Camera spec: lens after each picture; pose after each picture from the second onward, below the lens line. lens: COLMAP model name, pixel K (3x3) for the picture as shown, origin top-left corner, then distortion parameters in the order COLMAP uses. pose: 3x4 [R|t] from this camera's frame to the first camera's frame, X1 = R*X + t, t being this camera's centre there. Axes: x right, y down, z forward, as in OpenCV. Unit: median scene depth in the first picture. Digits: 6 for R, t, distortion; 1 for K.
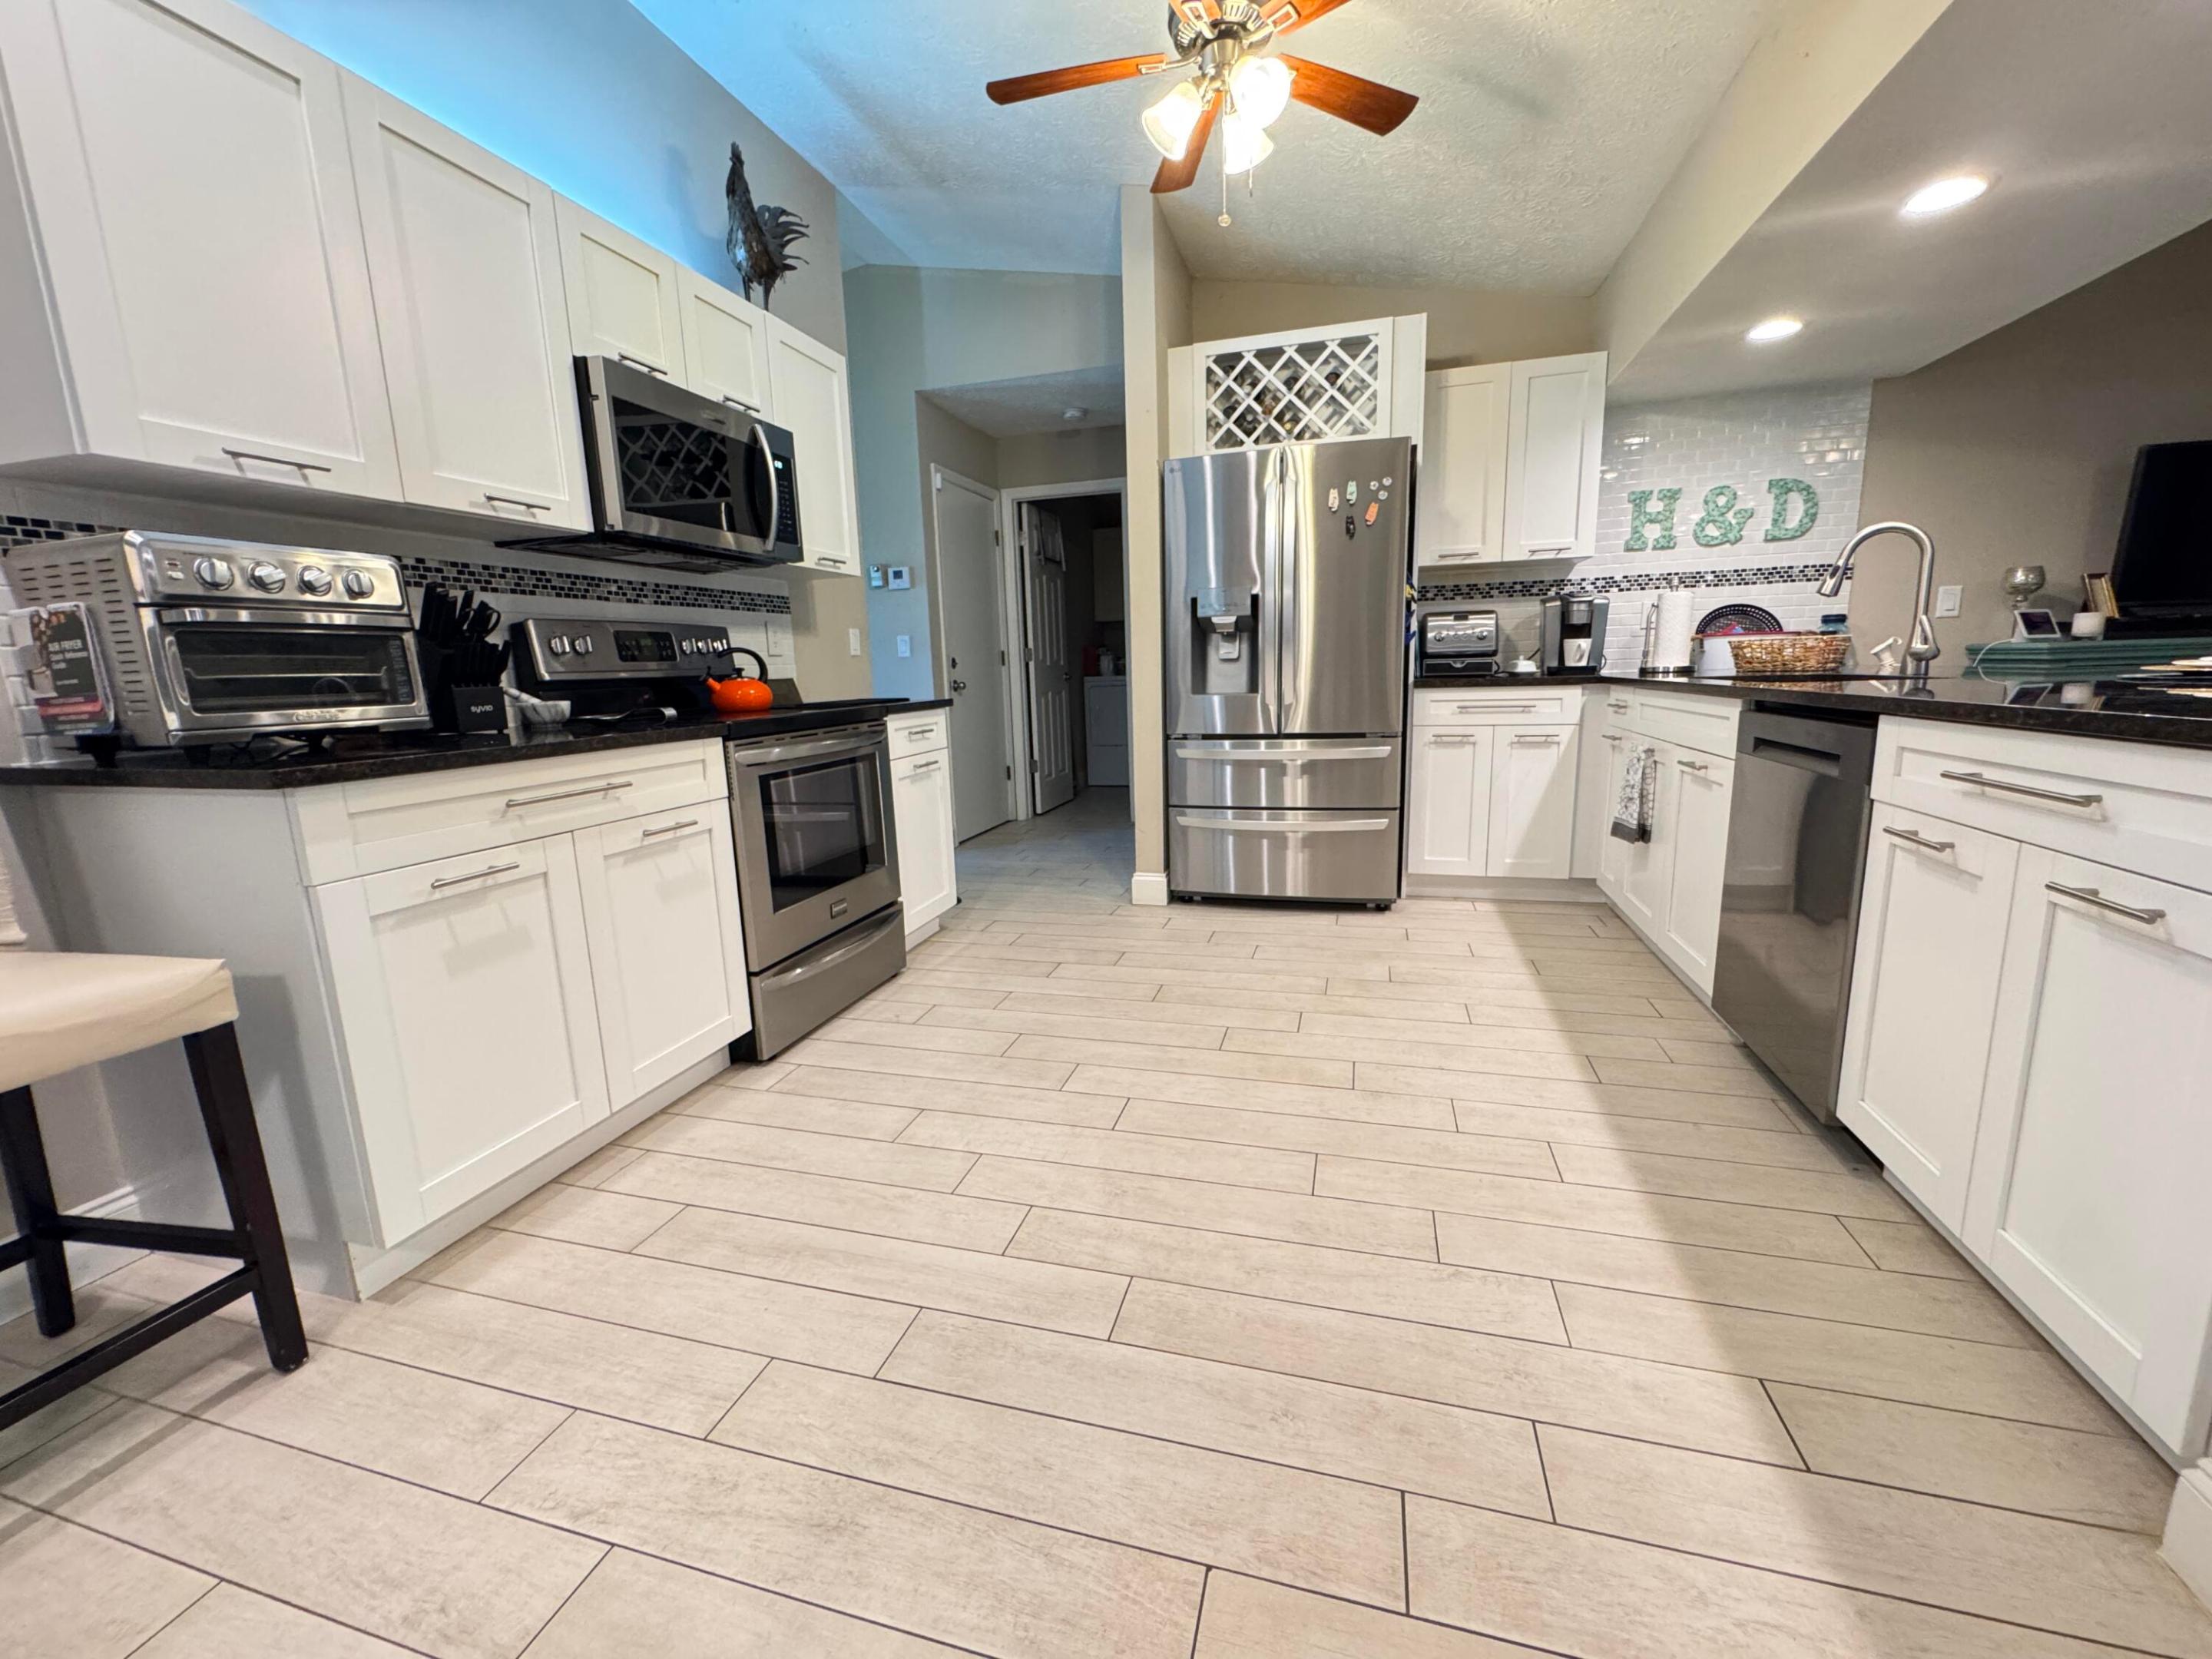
lens RADIAL K [[885.1, 0, 1110.1], [0, 885.1, 826.7], [0, 0, 1]] dist [-0.000796, 0.000060]
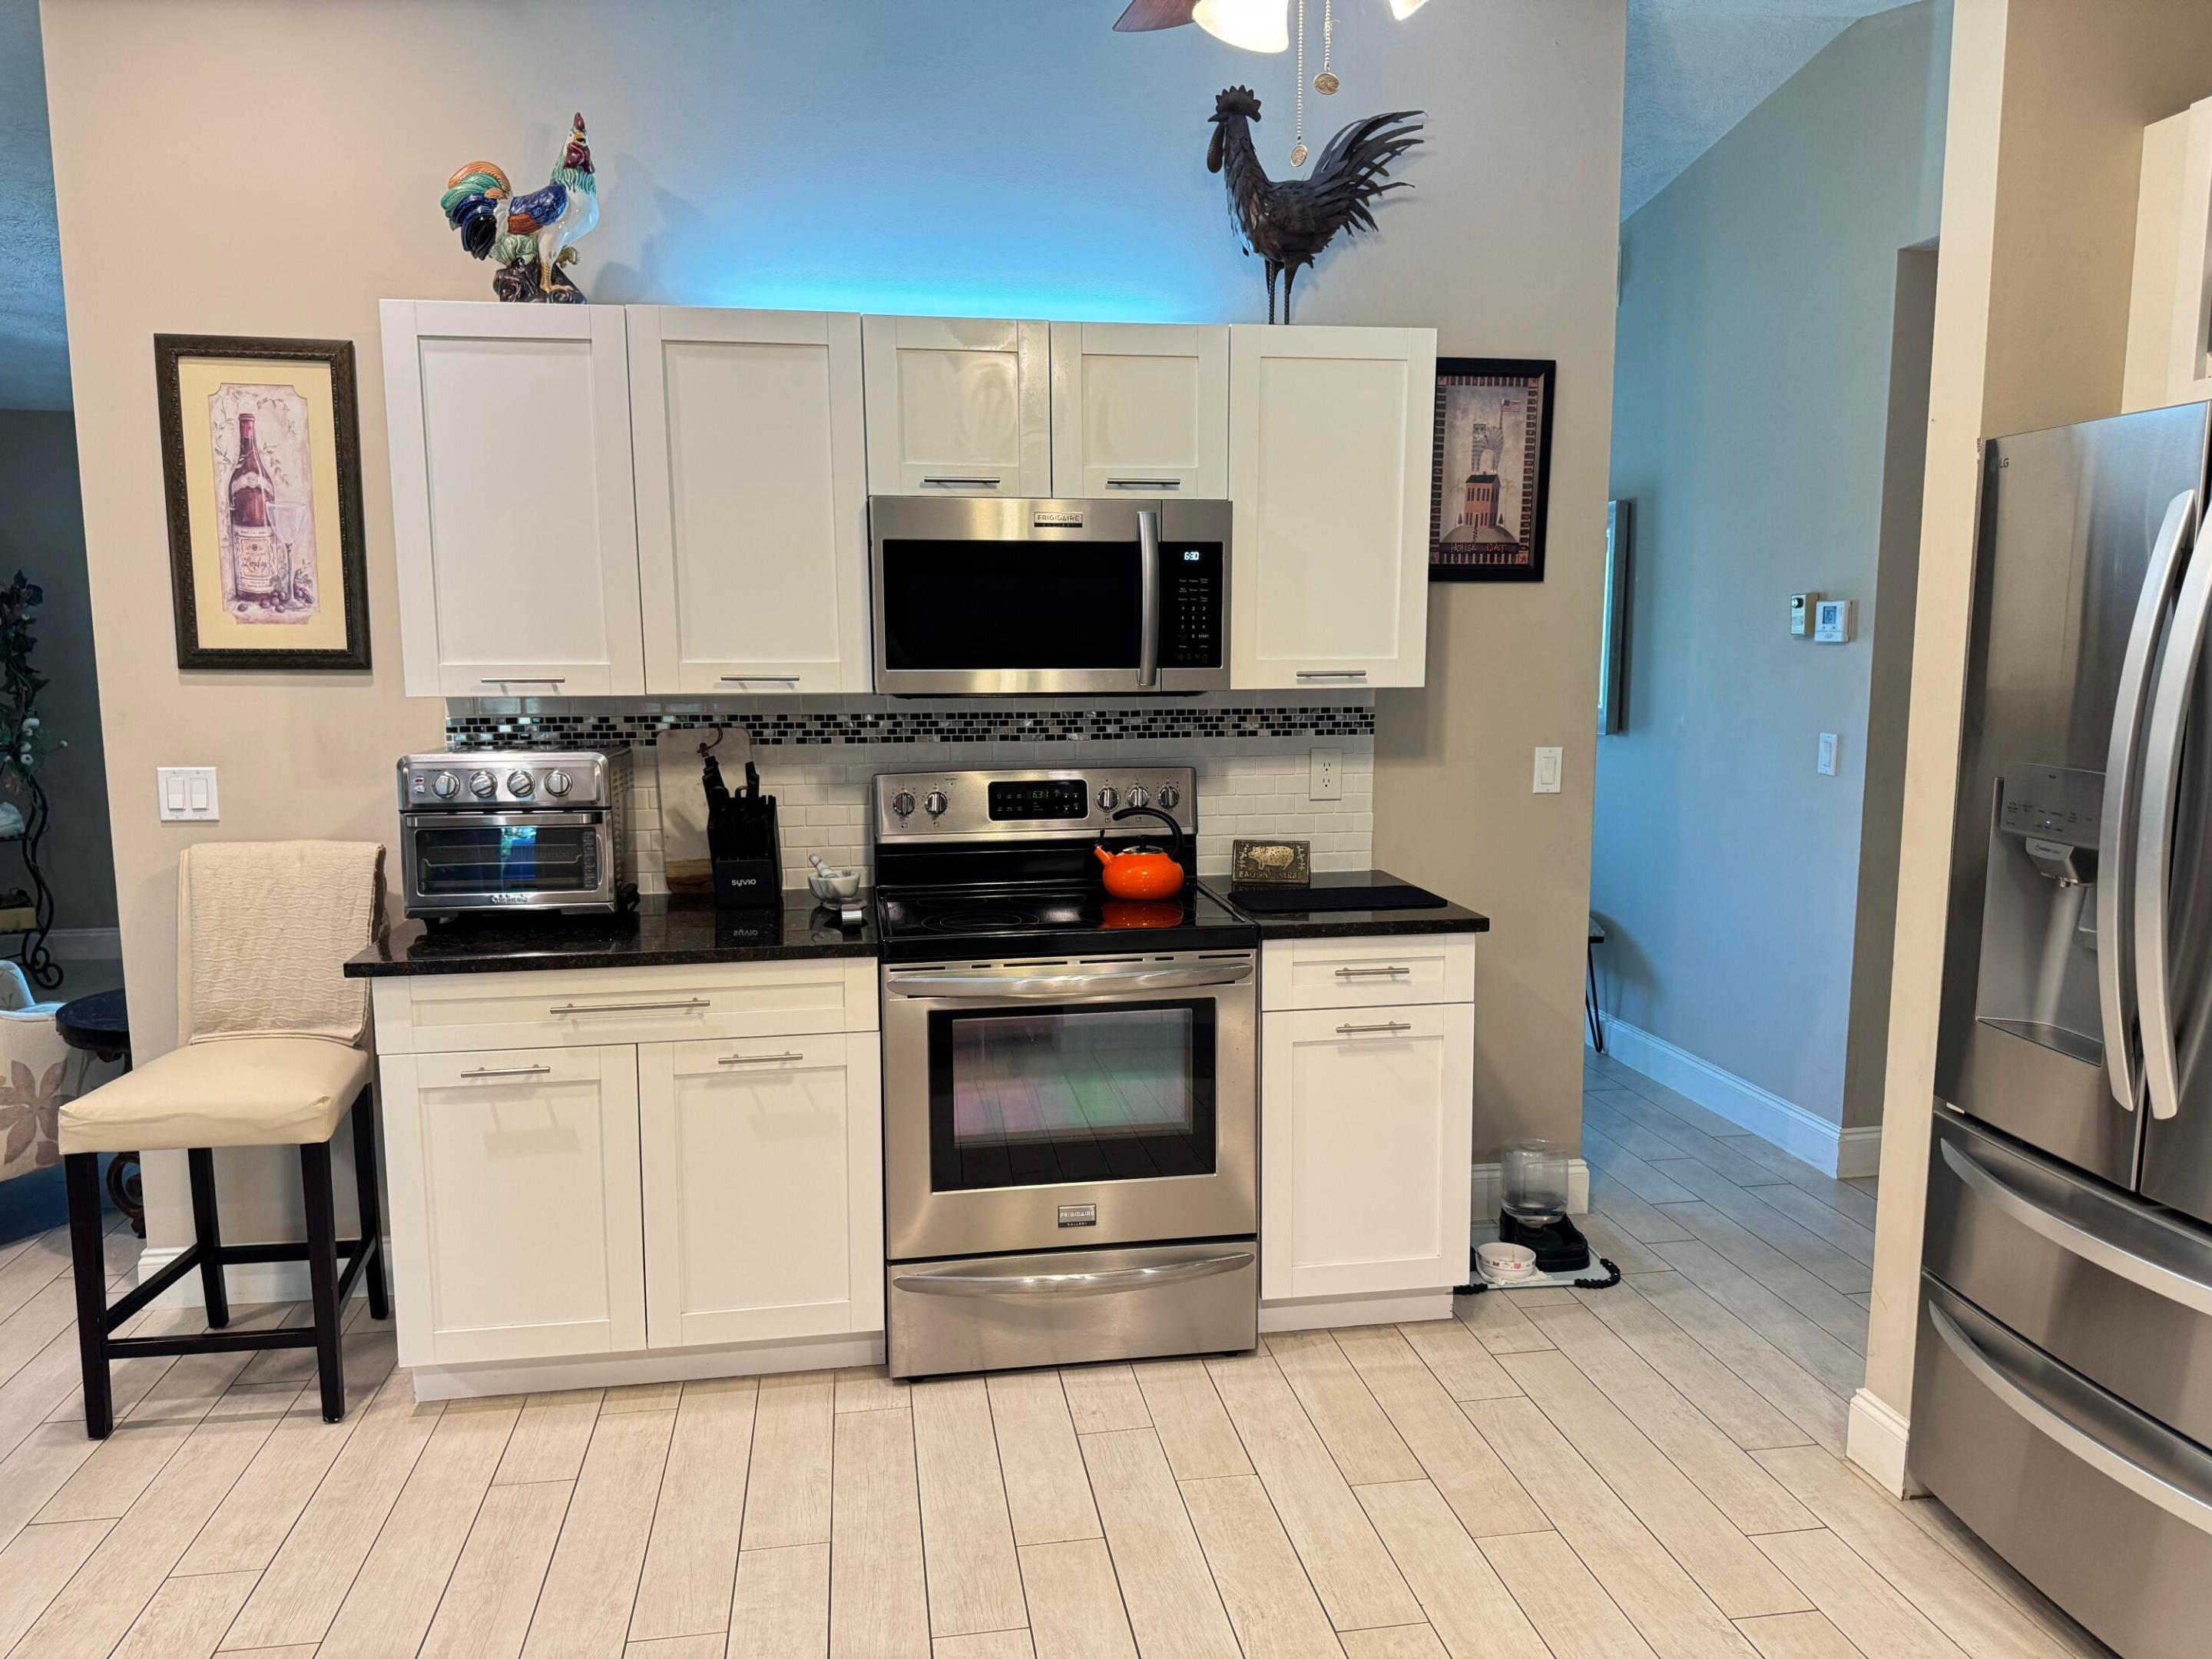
lens RADIAL K [[1567.4, 0, 1105.3], [0, 1567.4, 833.4], [0, 0, 1]] dist [0.022017, -0.021795]
pose [[0.417479, 0.139134, -0.897972, 0.856424], [-0.166903, 0.983137, 0.074735, -0.336141], [0.893227, 0.118674, 0.433661, 0.542061]]
